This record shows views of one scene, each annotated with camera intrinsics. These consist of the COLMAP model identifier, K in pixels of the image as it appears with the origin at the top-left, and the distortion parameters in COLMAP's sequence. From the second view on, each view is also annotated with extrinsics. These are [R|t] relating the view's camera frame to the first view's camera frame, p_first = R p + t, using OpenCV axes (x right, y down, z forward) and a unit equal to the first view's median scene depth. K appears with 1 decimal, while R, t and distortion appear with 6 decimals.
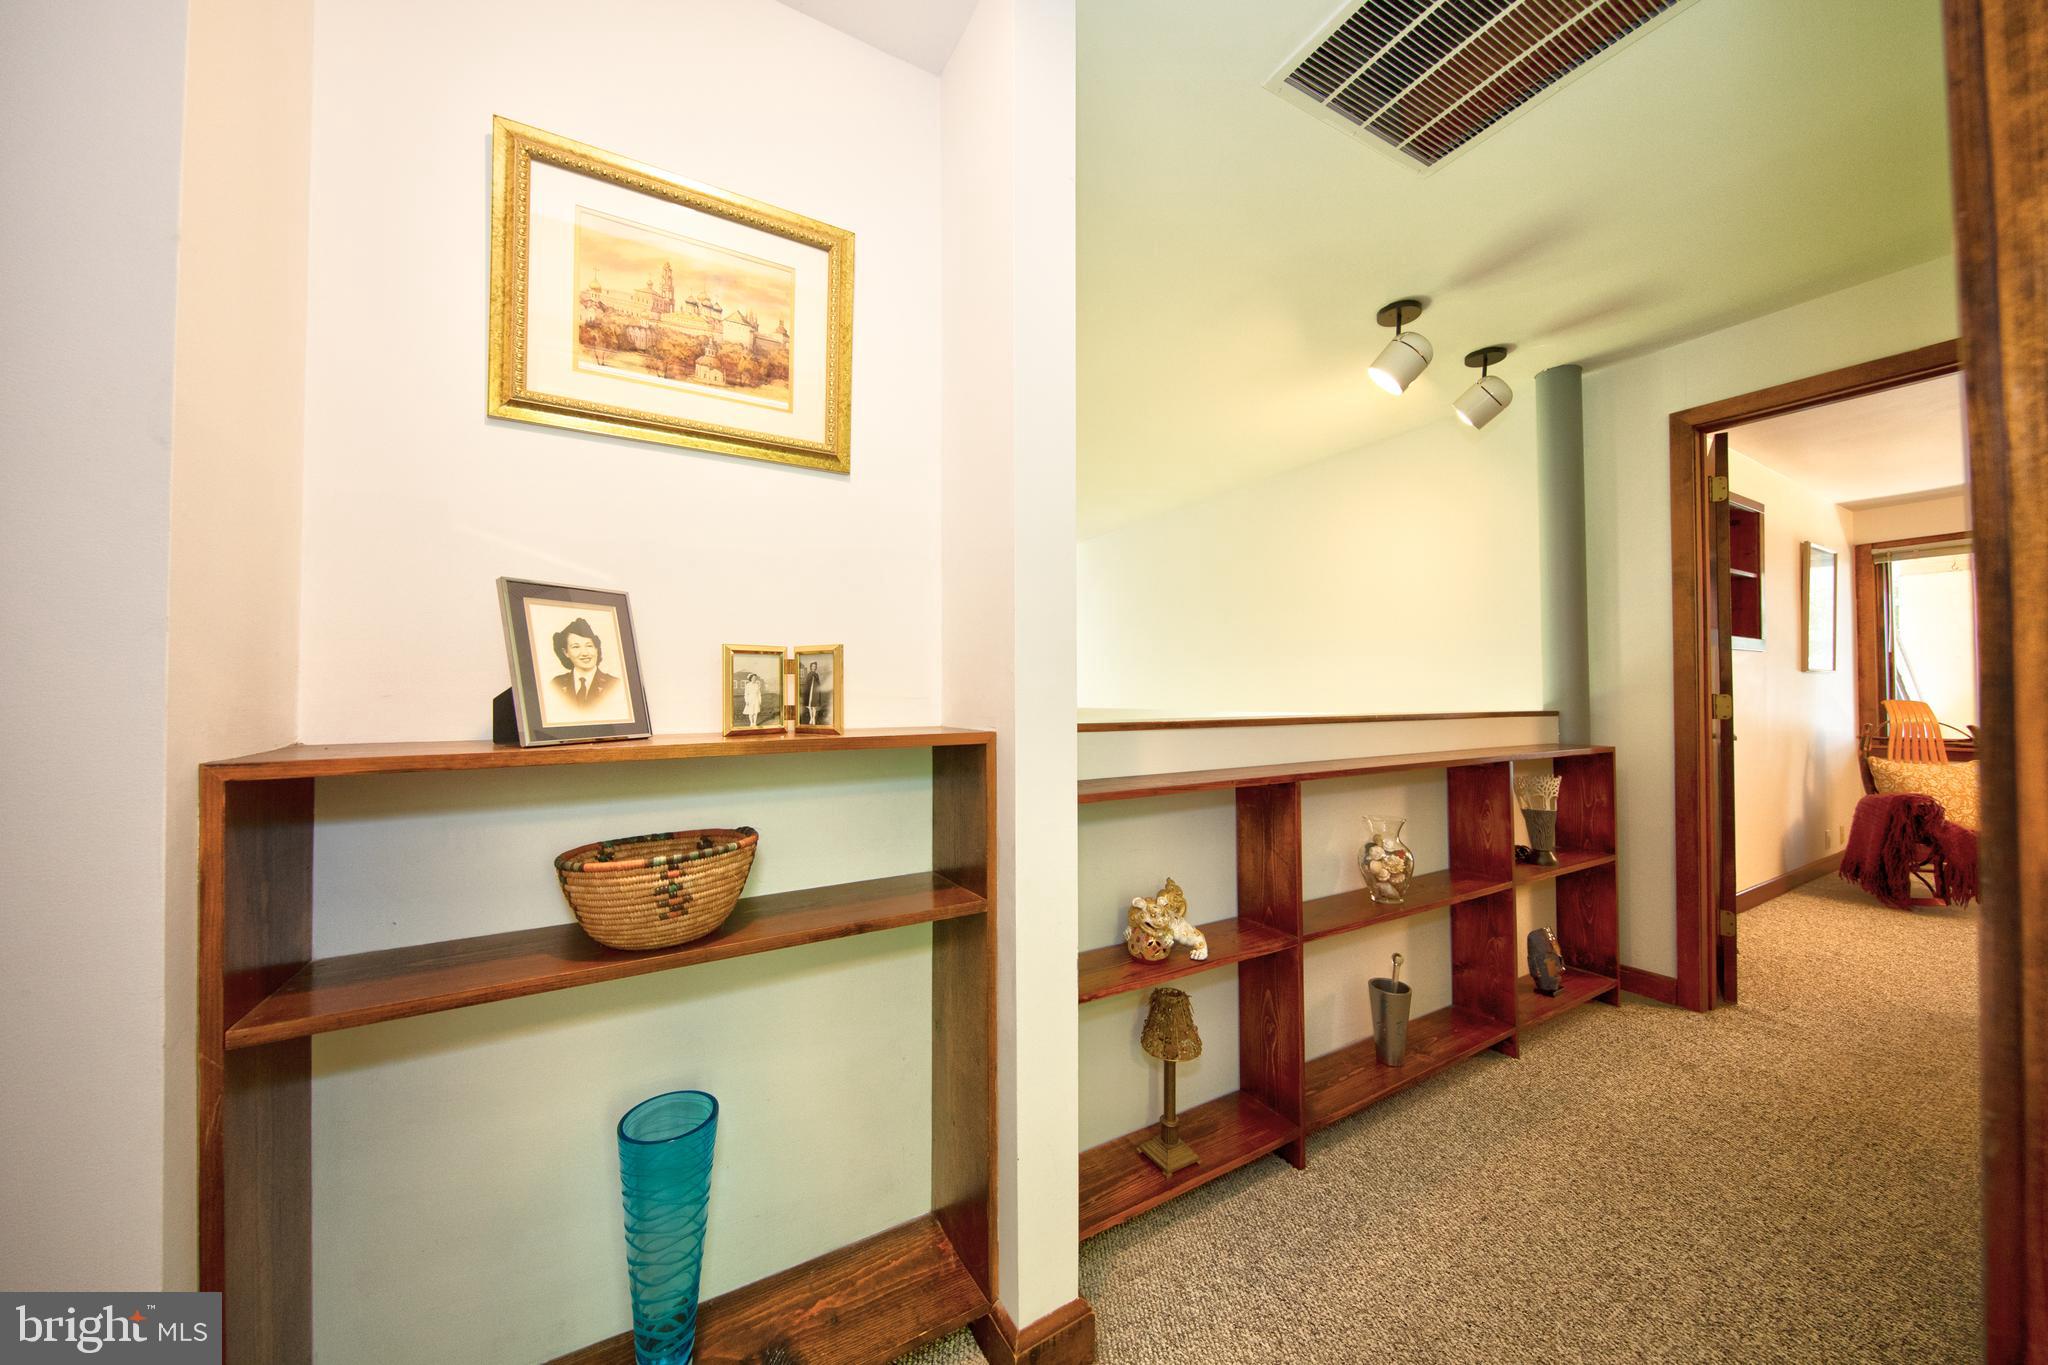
lens RADIAL K [[695.3, 0, 1028.7], [0, 695.3, 679.5], [0, 0, 1]] dist [-0.000663, -0.000039]
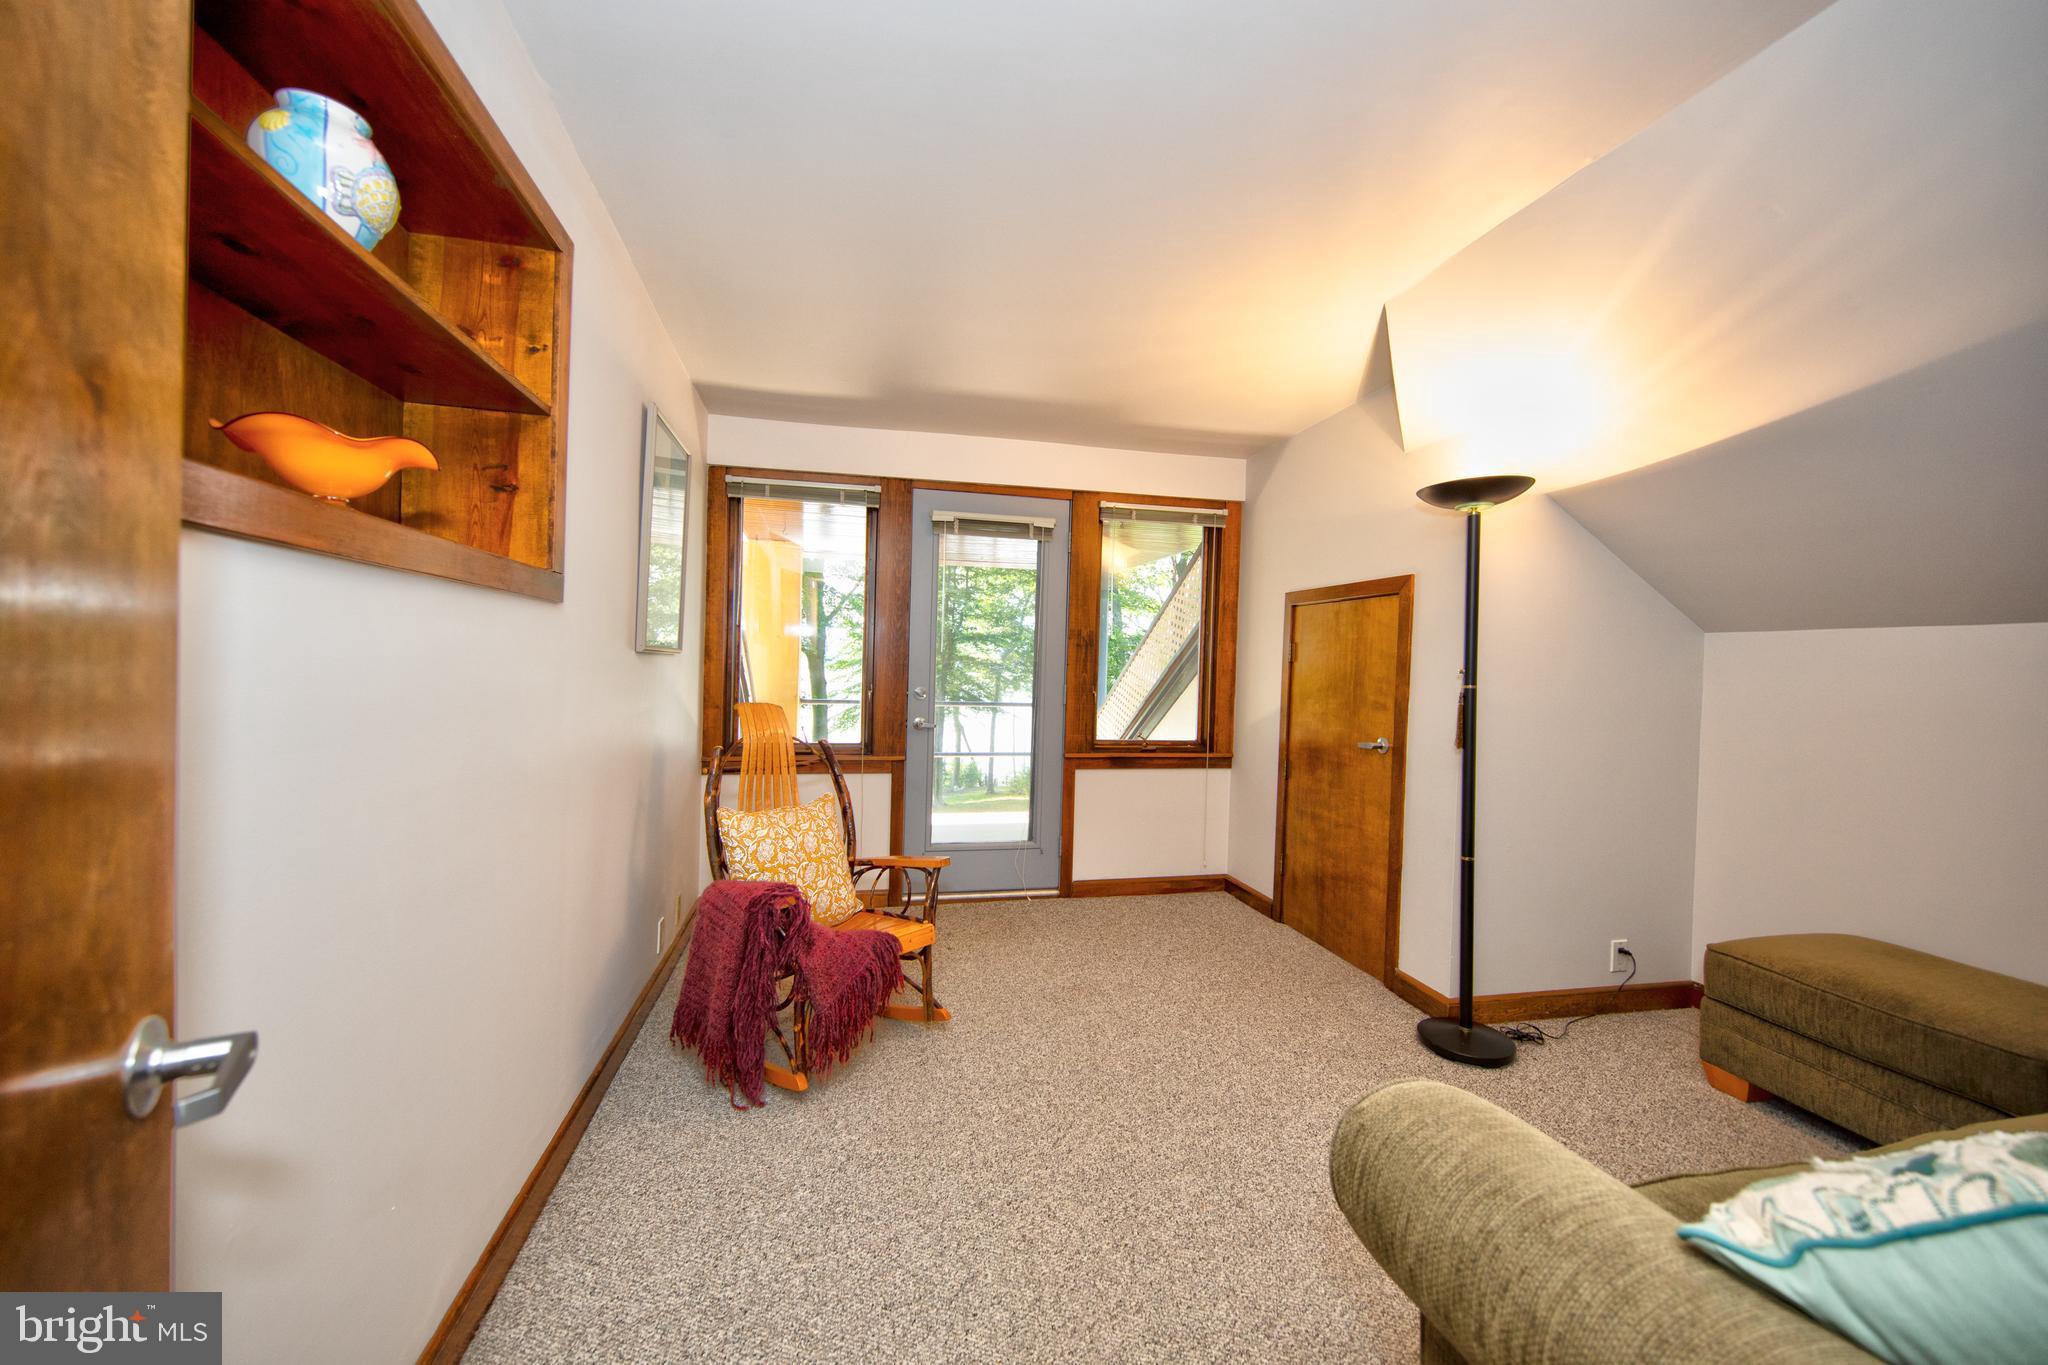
lens RADIAL K [[782.1, 0, 1029.1], [0, 782.1, 678.6], [0, 0, 1]] dist [0.001510, 0.000108]
pose [[0.287770, 0.005255, 0.957685, 0.619159], [-0.042512, 0.999069, 0.007292, -0.003917], [-0.956755, -0.042812, 0.287726, 0.532472]]
